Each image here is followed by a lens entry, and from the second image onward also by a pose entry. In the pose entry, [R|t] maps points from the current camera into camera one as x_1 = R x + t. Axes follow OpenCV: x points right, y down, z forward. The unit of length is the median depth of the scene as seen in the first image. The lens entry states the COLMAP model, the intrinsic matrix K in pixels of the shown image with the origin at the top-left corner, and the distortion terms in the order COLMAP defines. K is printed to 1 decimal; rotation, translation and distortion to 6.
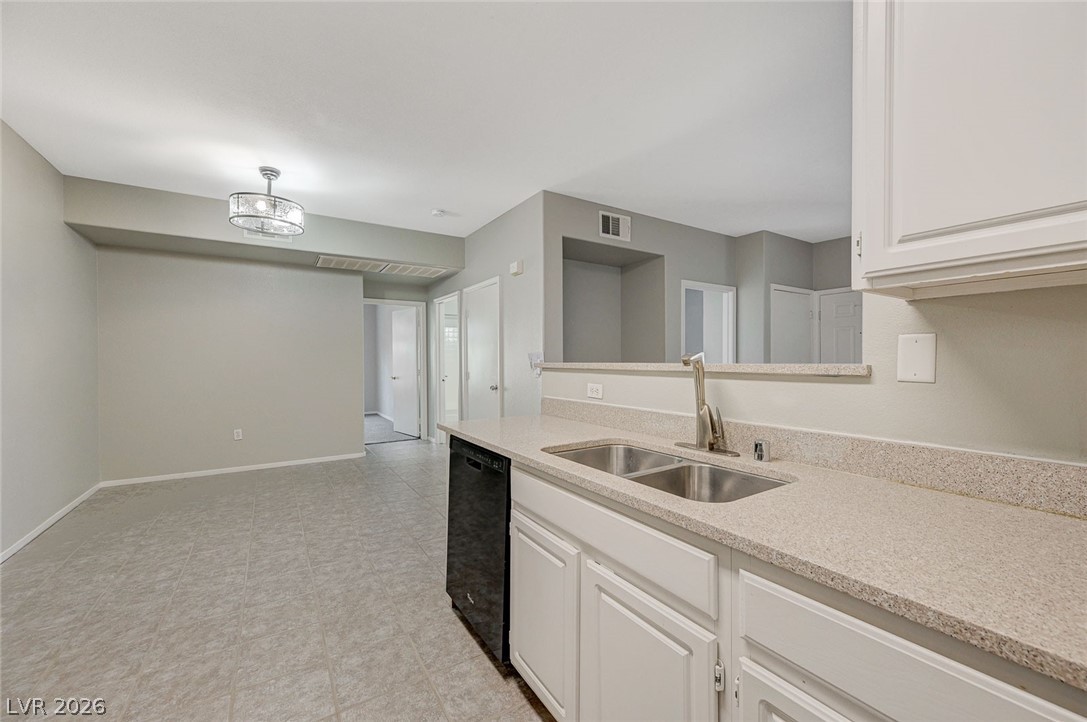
lens RADIAL K [[429.6, 0, 549.1], [0, 429.6, 361.8], [0, 0, 1]] dist [0.000357, 0.000333]
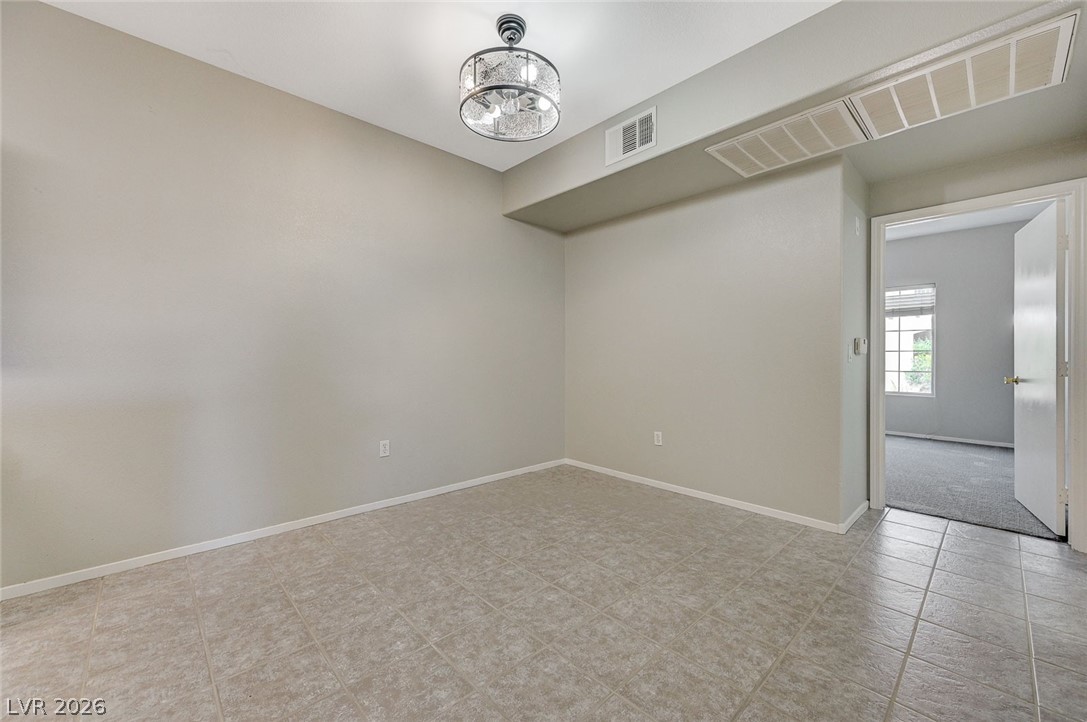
lens RADIAL K [[429.6, 0, 550.0], [0, 429.6, 356.5], [0, 0, 1]] dist [0.000357, 0.000333]
pose [[0.185710, 0.005765, -0.982588, -0.022491], [-0.009063, 0.999950, 0.004154, 0.040202], [0.982563, 0.008134, 0.185753, 1.163782]]
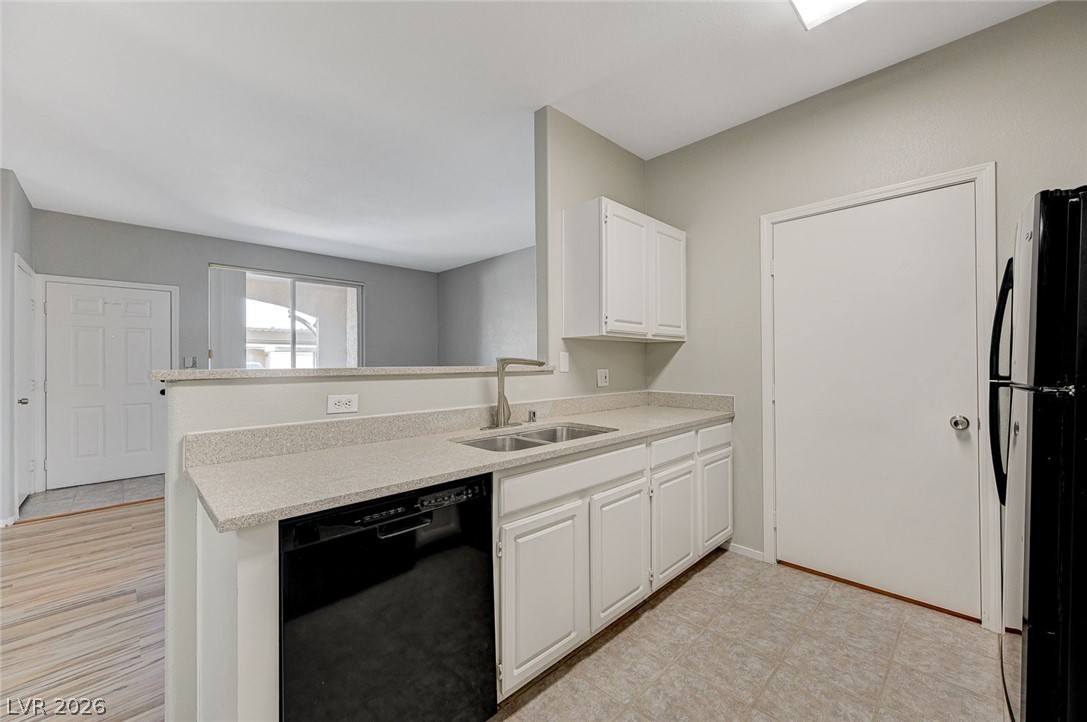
lens RADIAL K [[429.6, 0, 549.8], [0, 429.6, 358.4], [0, 0, 1]] dist [0.000357, 0.000333]
pose [[-0.208947, 0.015935, 0.977797, -0.572434], [0.011992, 0.999834, -0.013732, 0.000527], [-0.977853, 0.008857, -0.209104, 0.620408]]
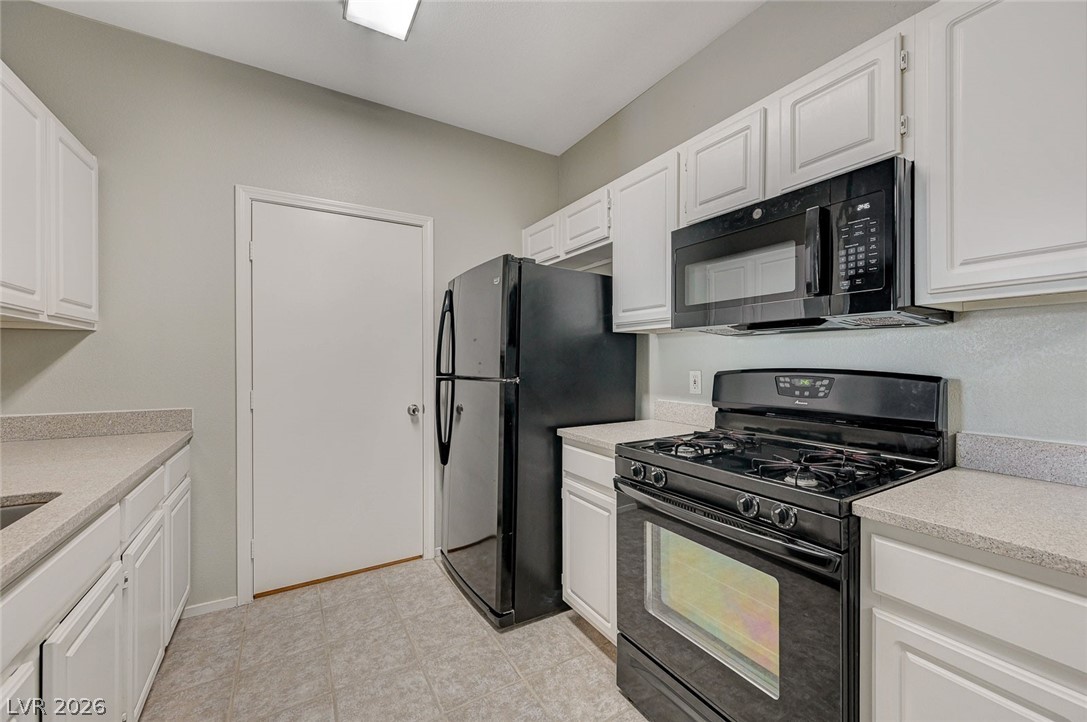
lens RADIAL K [[429.6, 0, 549.1], [0, 429.6, 360.8], [0, 0, 1]] dist [0.000357, 0.000333]
pose [[-0.999563, 0.008173, 0.028425, -0.327891], [0.008315, 0.999953, 0.004887, -0.002103], [-0.028384, 0.005122, -0.999584, 0.724932]]
